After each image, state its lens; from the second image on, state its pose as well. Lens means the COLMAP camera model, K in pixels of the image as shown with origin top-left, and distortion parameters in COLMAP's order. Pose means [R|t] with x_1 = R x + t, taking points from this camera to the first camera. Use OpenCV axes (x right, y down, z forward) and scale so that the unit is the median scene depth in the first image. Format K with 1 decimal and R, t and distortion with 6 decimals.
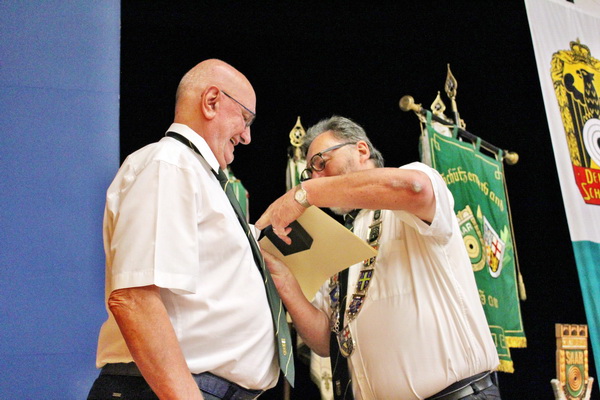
lens RADIAL K [[766.0, 0, 300.7], [0, 766.0, 200.4], [0, 0, 1]] dist [-0.027298, 0.000000]
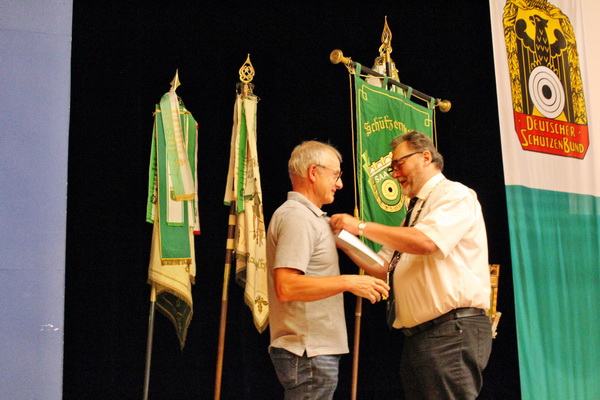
lens RADIAL K [[848.3, 0, 299.3], [0, 848.3, 199.9], [0, 0, 1]] dist [-0.003319, 0.000000]
pose [[0.998768, 0.047222, 0.015225, 0.058326], [-0.048551, 0.993409, 0.103830, -0.035582], [-0.010222, -0.104442, 0.994478, -0.167233]]
